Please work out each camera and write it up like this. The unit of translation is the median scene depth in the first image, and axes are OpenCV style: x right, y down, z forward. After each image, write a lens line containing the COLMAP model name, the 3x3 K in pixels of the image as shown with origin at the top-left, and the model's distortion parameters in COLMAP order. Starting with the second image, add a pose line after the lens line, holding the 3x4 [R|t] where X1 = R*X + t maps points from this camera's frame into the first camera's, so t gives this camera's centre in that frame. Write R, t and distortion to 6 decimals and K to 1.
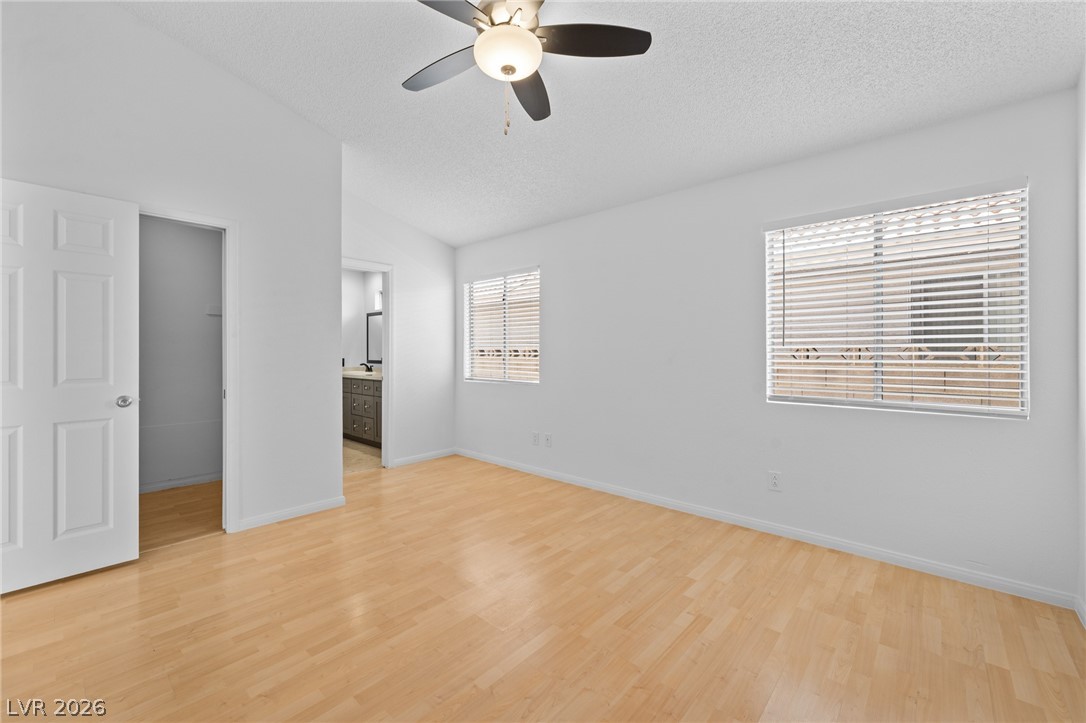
lens RADIAL K [[436.7, 0, 541.6], [0, 436.7, 355.4], [0, 0, 1]] dist [0.002312, -0.001491]
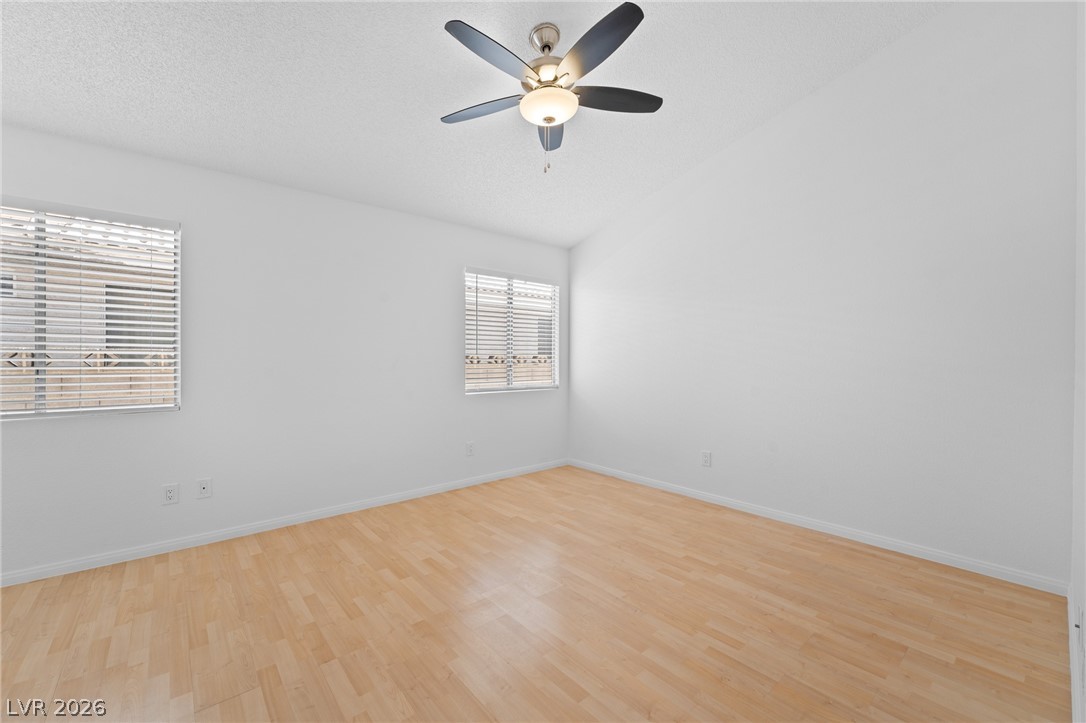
lens RADIAL K [[436.7, 0, 538.6], [0, 436.7, 364.5], [0, 0, 1]] dist [0.002312, -0.001491]
pose [[0.139401, -0.011960, 0.990164, -0.878829], [0.004883, 0.999923, 0.011390, -0.002802], [-0.990224, 0.003247, 0.139449, 0.601450]]
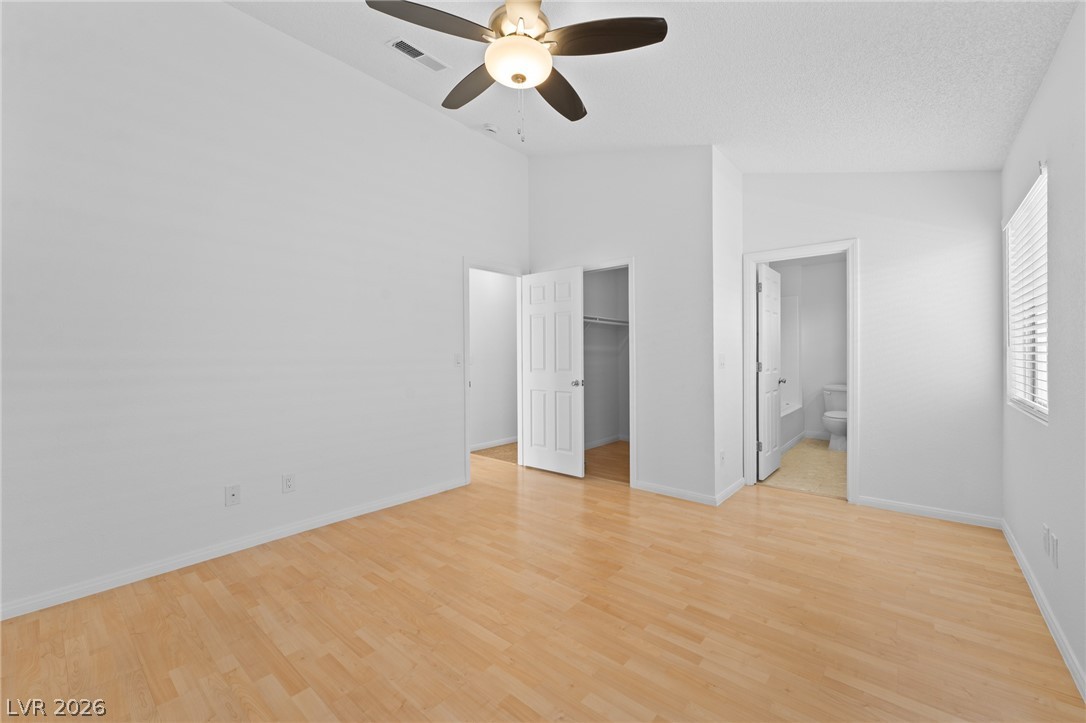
lens RADIAL K [[436.7, 0, 544.8], [0, 436.7, 354.1], [0, 0, 1]] dist [0.002312, -0.001491]
pose [[0.032326, -0.001708, -0.999476, 0.667619], [-0.001394, 0.999997, -0.001754, -0.005337], [0.999476, 0.001450, 0.032323, 0.715026]]
